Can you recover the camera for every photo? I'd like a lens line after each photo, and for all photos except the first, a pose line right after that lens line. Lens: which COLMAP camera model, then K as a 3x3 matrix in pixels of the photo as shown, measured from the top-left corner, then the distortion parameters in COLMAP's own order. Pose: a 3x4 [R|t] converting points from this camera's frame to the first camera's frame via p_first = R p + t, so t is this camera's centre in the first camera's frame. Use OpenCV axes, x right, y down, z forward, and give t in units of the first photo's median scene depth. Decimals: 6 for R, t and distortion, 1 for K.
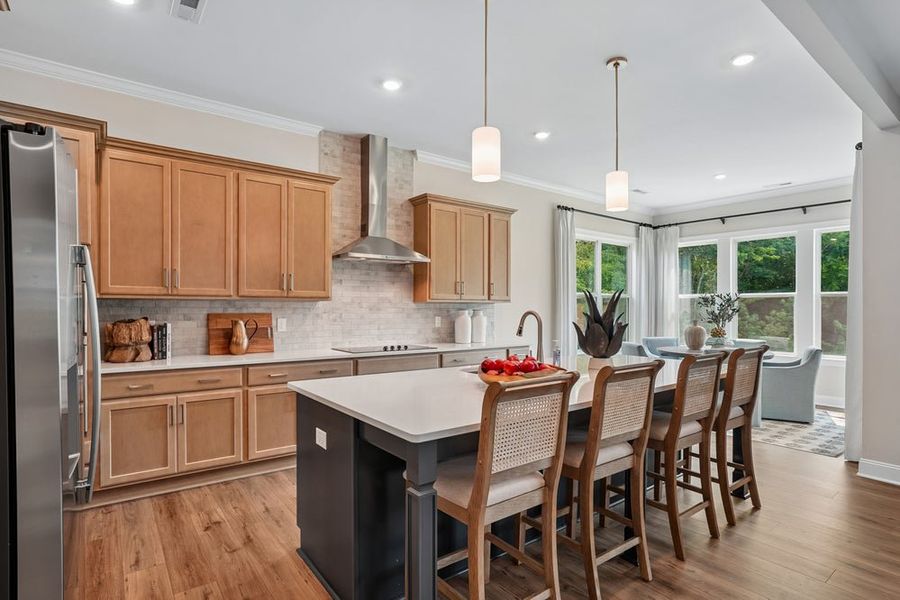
lens RADIAL K [[463.0, 0, 453.3], [0, 463.0, 301.4], [0, 0, 1]] dist [-0.012927, 0.000274]
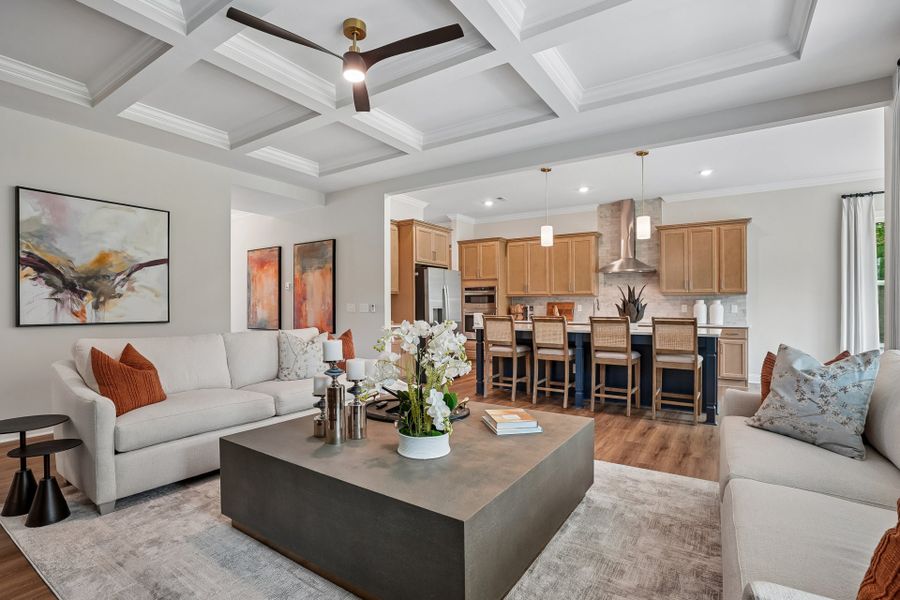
lens RADIAL K [[427.8, 0, 453.3], [0, 427.8, 298.1], [0, 0, 1]] dist [-0.029313, -0.000296]
pose [[0.338410, -0.019553, -0.940796, 1.068735], [0.012649, 0.999788, -0.016229, 0.026903], [0.940914, -0.006408, 0.338586, -0.140378]]
